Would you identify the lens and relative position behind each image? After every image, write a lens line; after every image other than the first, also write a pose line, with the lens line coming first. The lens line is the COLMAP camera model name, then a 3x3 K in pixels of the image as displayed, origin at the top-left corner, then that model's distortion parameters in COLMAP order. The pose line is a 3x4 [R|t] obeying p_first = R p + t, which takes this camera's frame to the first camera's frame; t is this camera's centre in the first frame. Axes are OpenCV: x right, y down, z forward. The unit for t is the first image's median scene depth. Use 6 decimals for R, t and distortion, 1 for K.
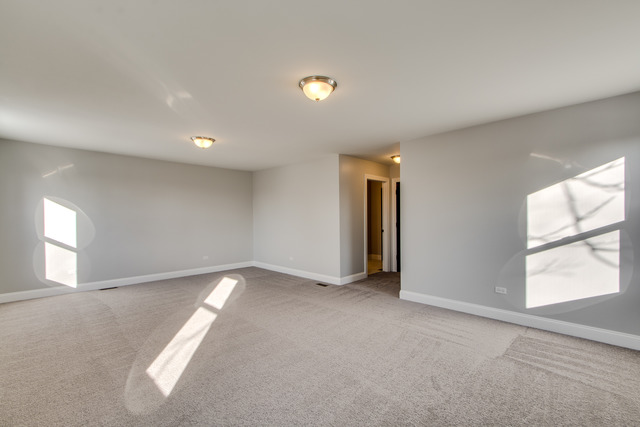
lens RADIAL K [[278.6, 0, 324.0], [0, 278.6, 217.2], [0, 0, 1]] dist [0.008904, -0.000586]
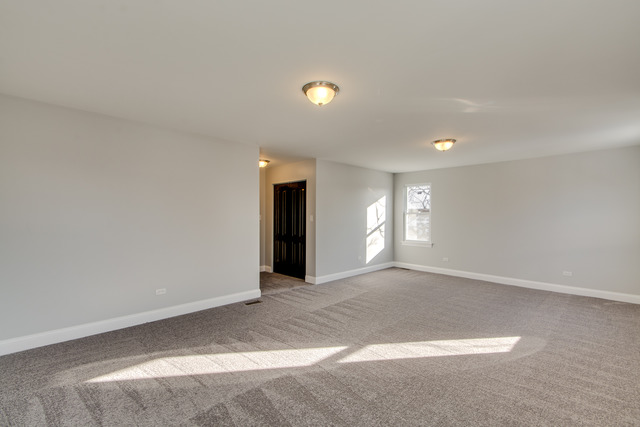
lens RADIAL K [[278.6, 0, 324.0], [0, 278.6, 217.2], [0, 0, 1]] dist [0.008904, -0.000586]
pose [[0.068645, -0.002633, 0.997638, -0.954717], [0.003444, 0.999991, 0.002402, -0.011534], [-0.997635, 0.003271, 0.068654, 0.867315]]
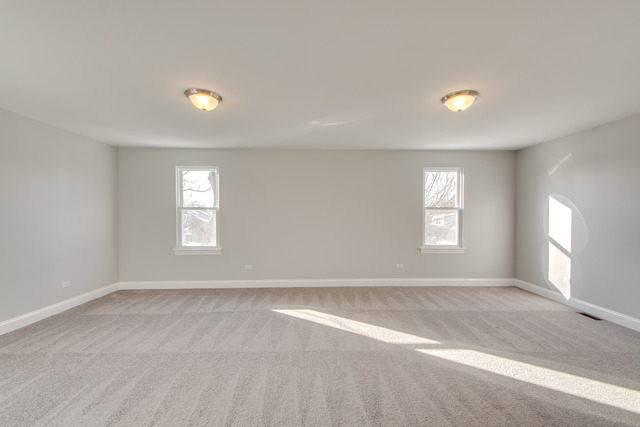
lens RADIAL K [[278.6, 0, 324.0], [0, 278.6, 217.2], [0, 0, 1]] dist [0.008904, -0.000586]
pose [[-0.688665, -0.003174, -0.725073, 0.241367], [-0.002769, 0.999995, -0.001748, 0.008042], [0.725075, 0.000804, -0.688670, 1.121399]]
